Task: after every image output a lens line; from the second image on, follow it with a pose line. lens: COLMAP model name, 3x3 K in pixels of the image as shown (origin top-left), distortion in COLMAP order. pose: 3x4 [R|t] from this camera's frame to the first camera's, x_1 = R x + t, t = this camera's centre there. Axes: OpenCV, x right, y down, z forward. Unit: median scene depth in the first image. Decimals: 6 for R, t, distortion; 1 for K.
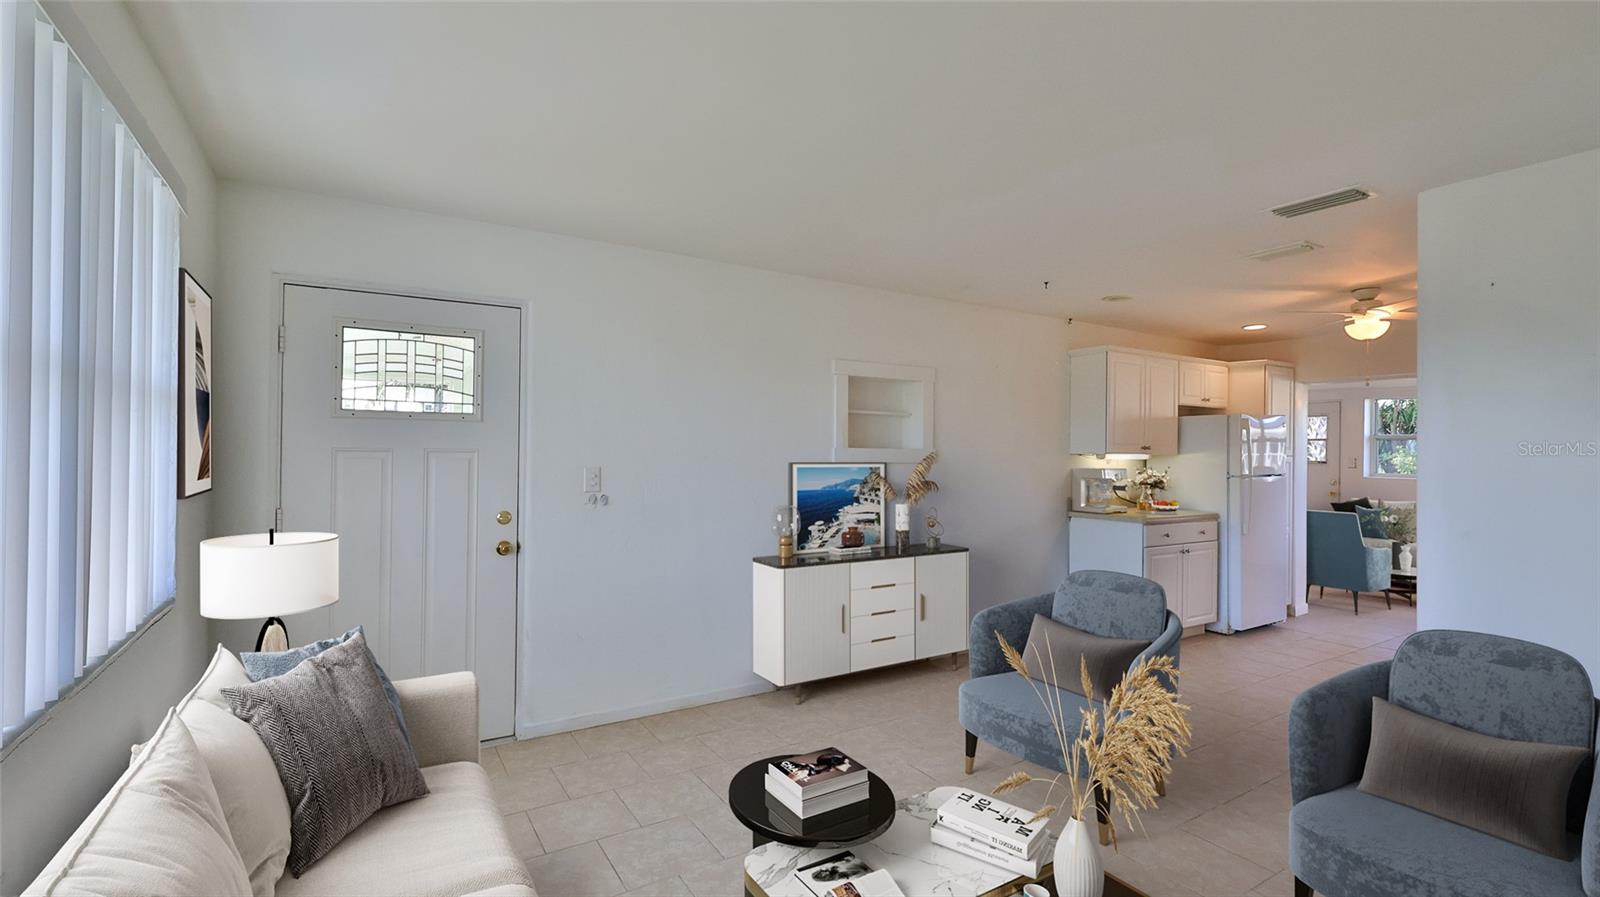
lens RADIAL K [[727.0, 0, 800.0], [0, 727.0, 448.5], [0, 0, 1]] dist [0.001251, 0.000018]
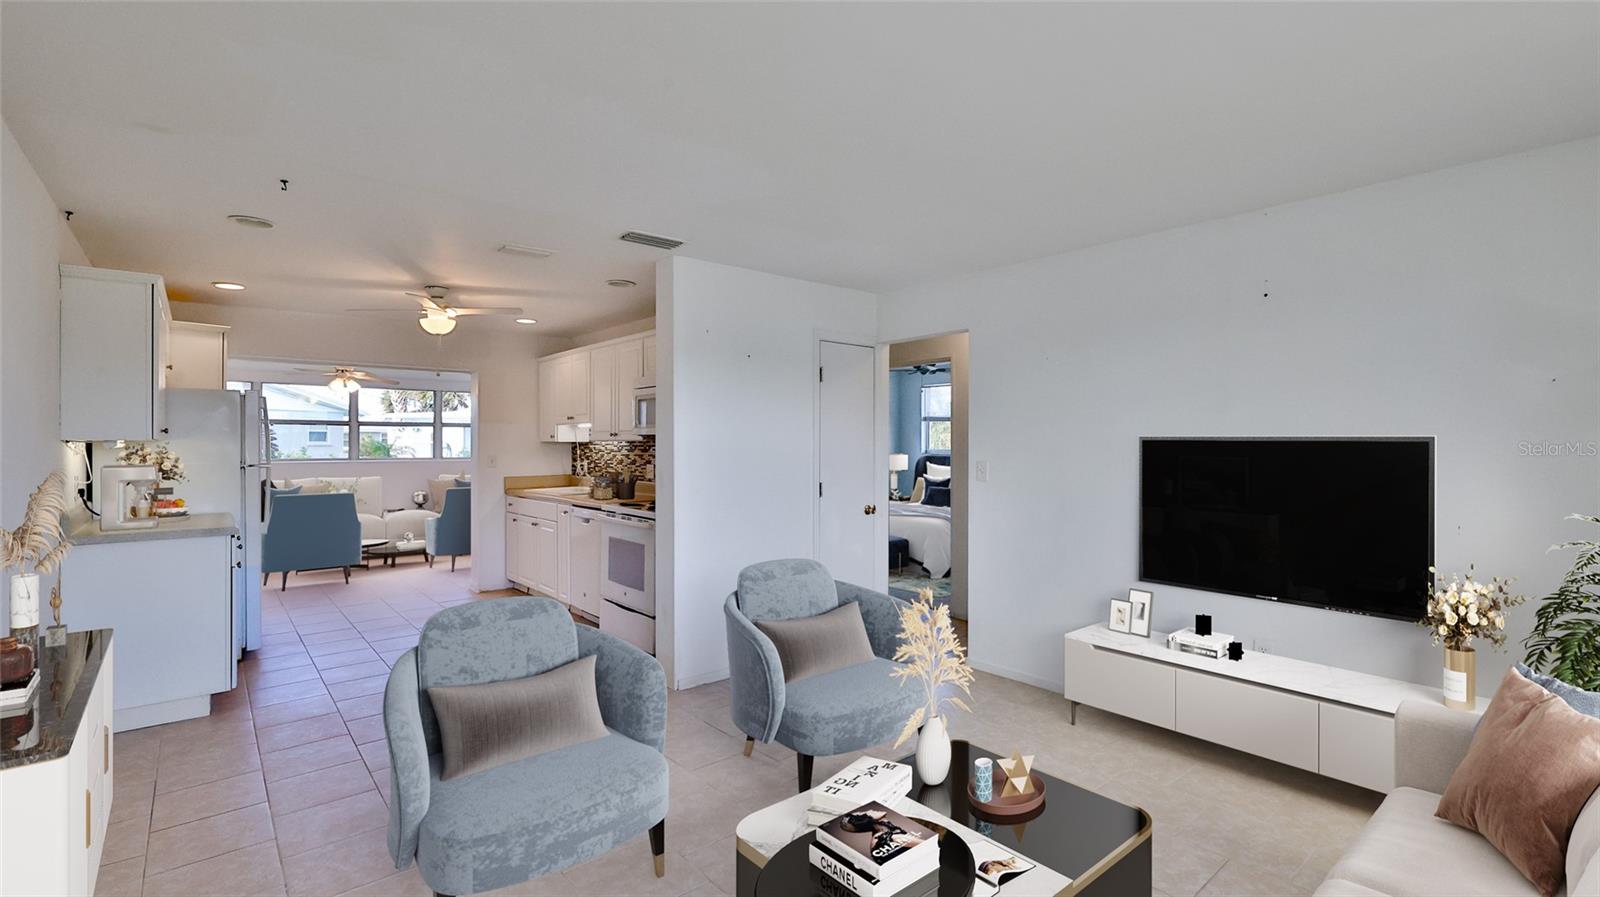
lens RADIAL K [[700.6, 0, 789.6], [0, 700.6, 443.4], [0, 0, 1]] dist [0.004015, 0.000044]
pose [[-0.129665, -0.029451, 0.991120, -0.285149], [-0.007256, 0.999560, 0.028752, -0.013082], [-0.991531, -0.003464, -0.129822, 0.469986]]
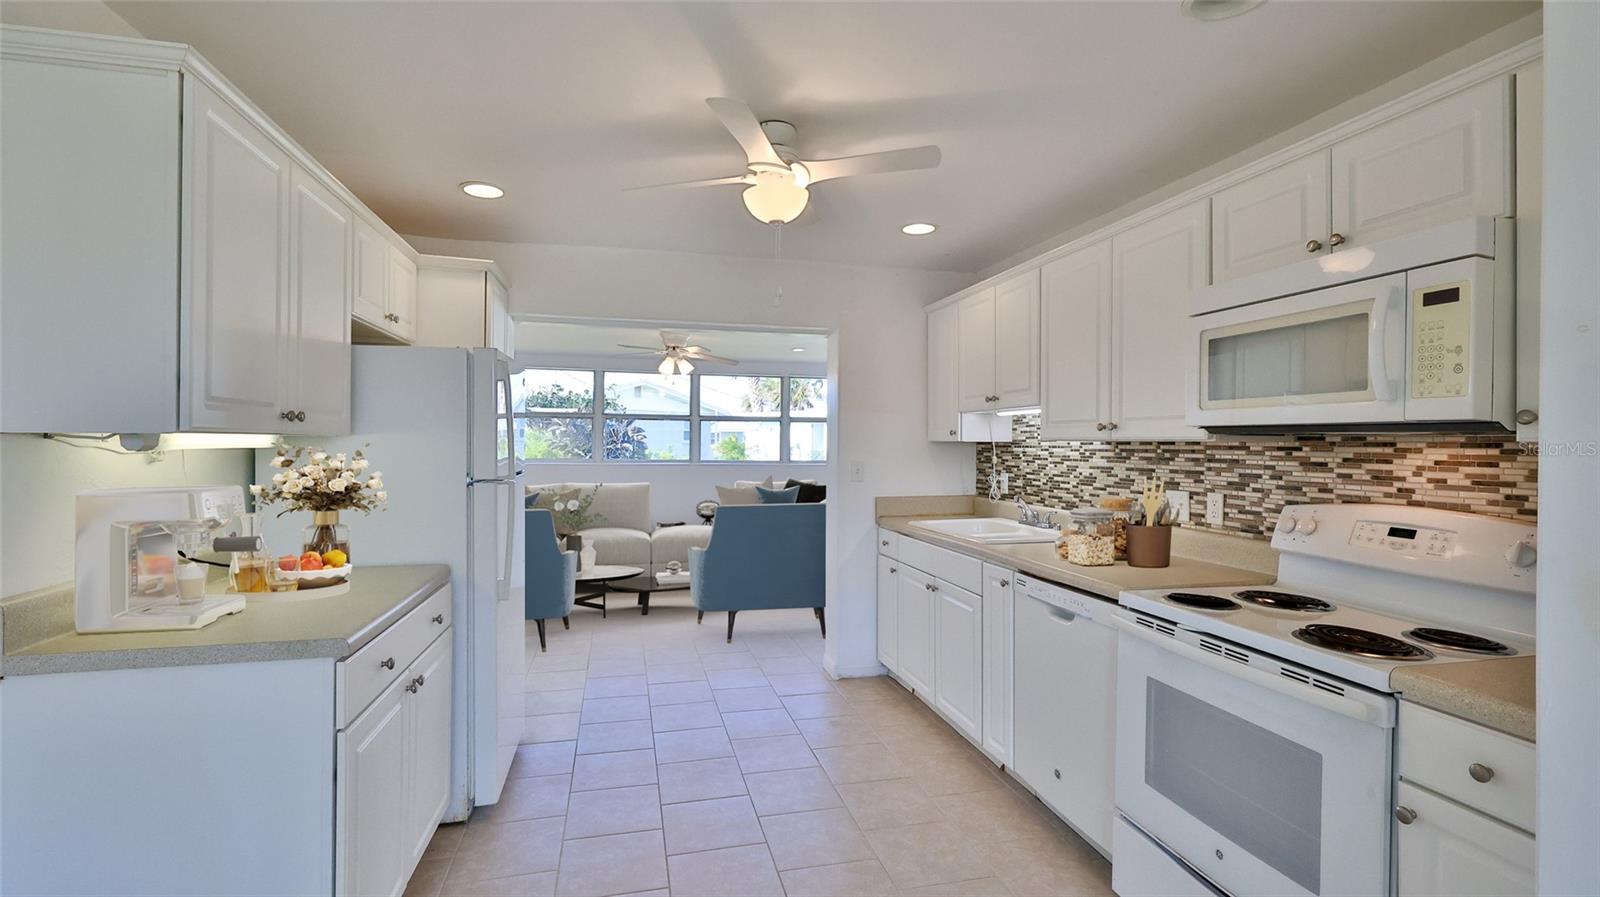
lens RADIAL K [[700.6, 0, 789.6], [0, 700.6, 443.4], [0, 0, 1]] dist [0.004015, 0.000044]
pose [[0.331118, -0.027261, 0.943195, 0.215782], [-0.000979, 0.999572, 0.029235, 0.002382], [-0.943589, -0.010604, 0.330950, 0.632316]]
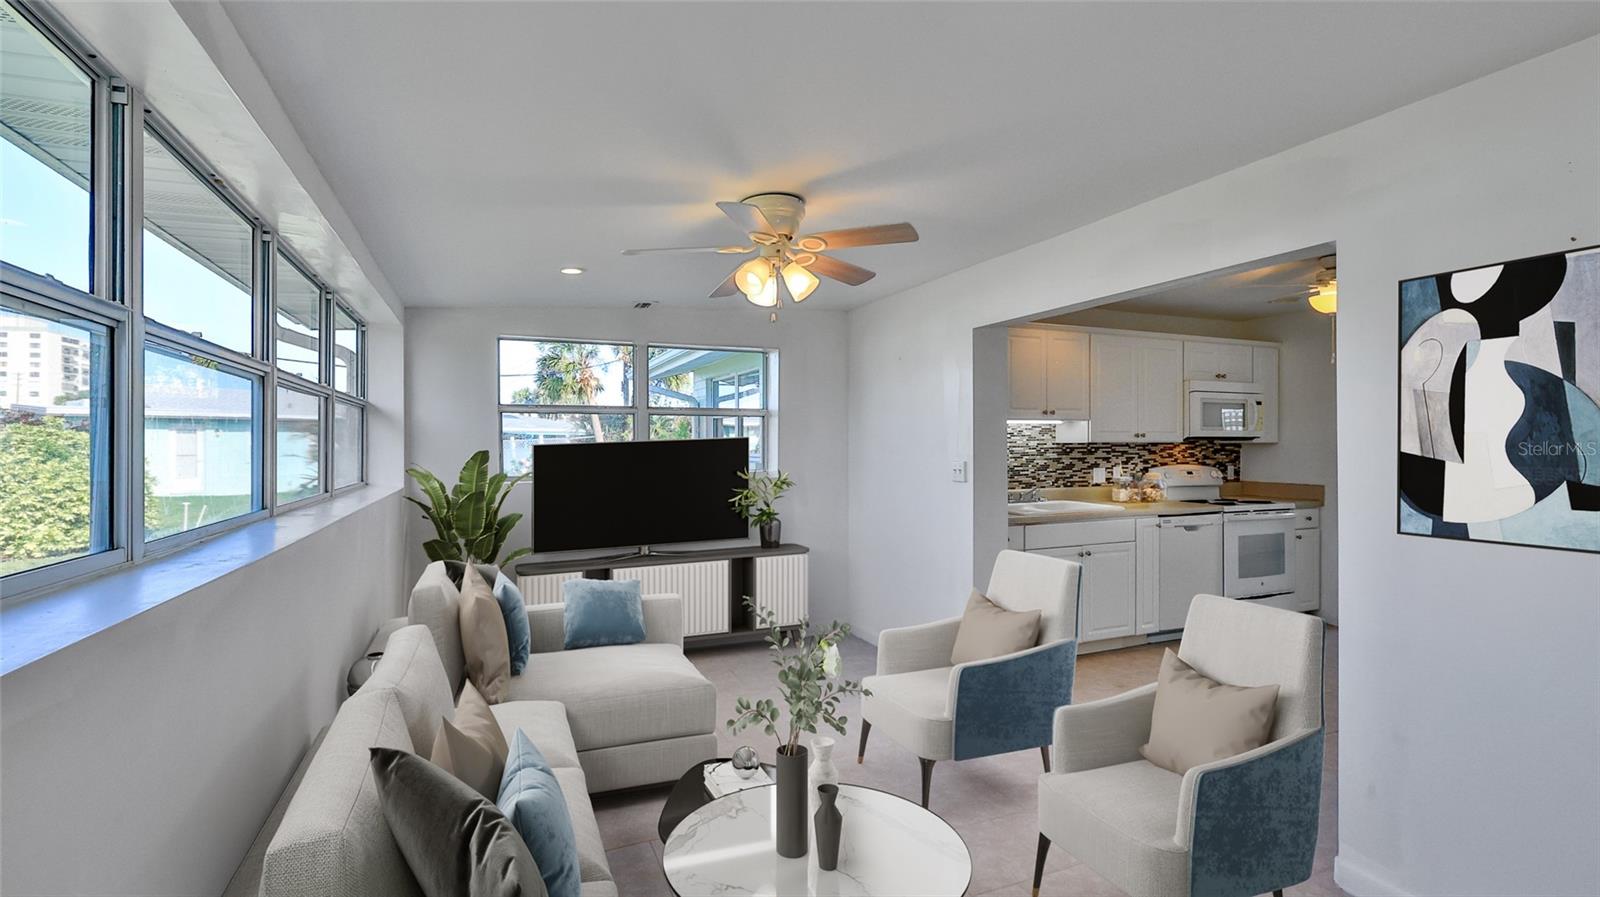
lens RADIAL K [[700.6, 0, 789.6], [0, 700.6, 443.4], [0, 0, 1]] dist [0.004015, 0.000044]
pose [[-0.983080, -0.016757, 0.182406, 1.004653], [-0.019644, 0.999709, -0.014032, 0.037664], [-0.182118, -0.017378, -0.983123, 1.556291]]
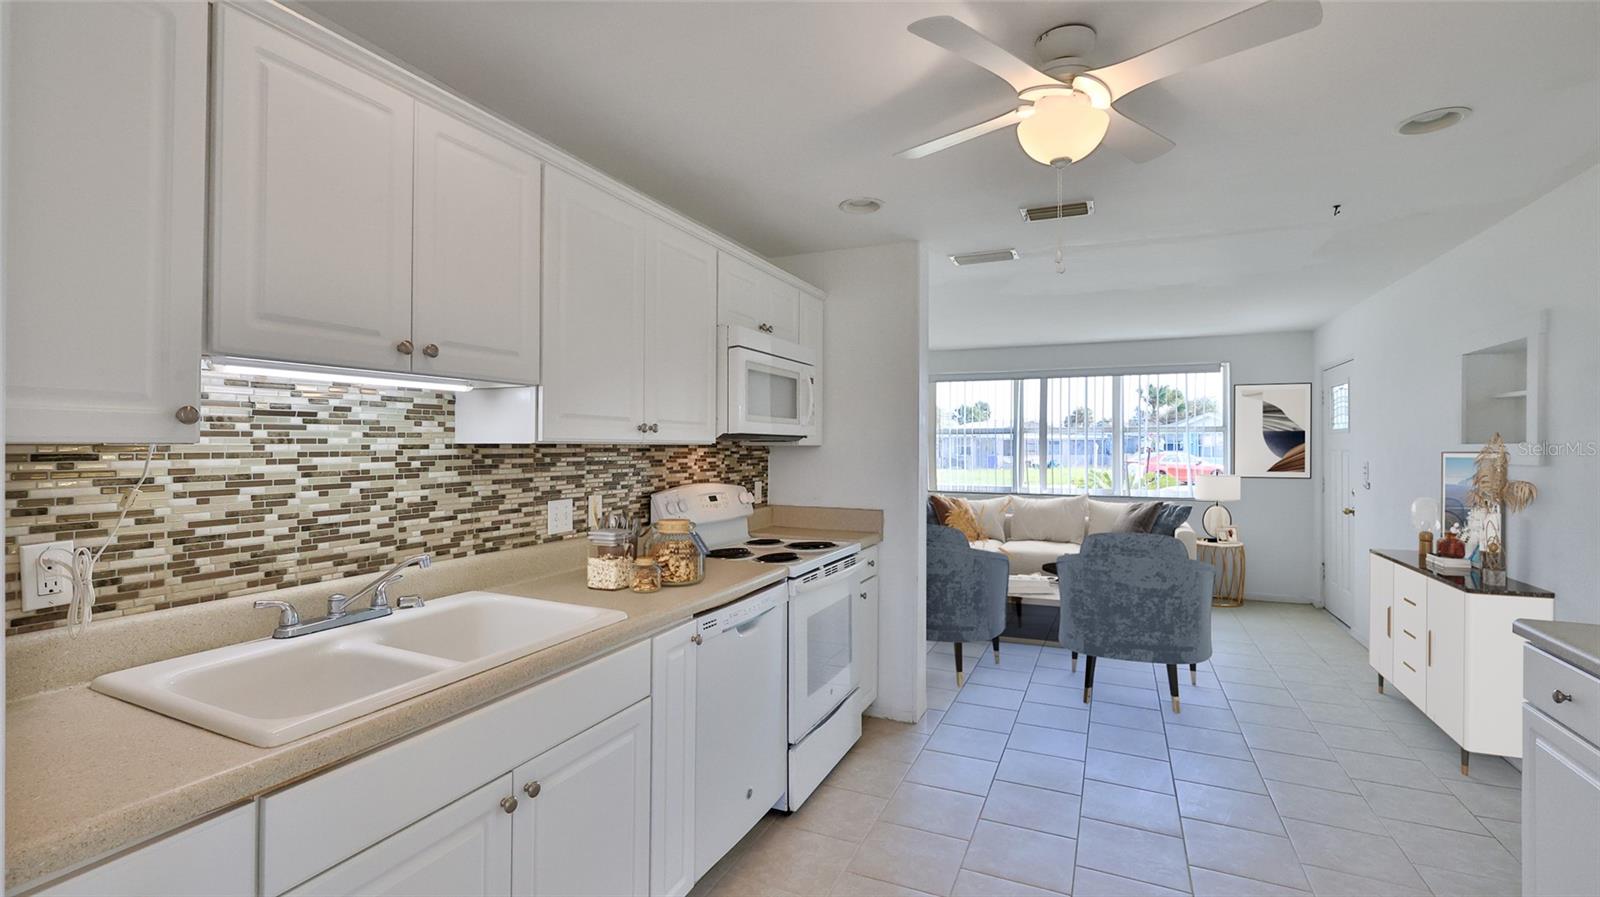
lens RADIAL K [[700.6, 0, 789.6], [0, 700.6, 443.4], [0, 0, 1]] dist [0.004015, 0.000044]
pose [[-0.846716, -0.023234, -0.531538, 0.873693], [-0.010336, 0.999576, -0.027227, 0.024956], [0.531945, -0.017560, -0.846597, 0.978525]]
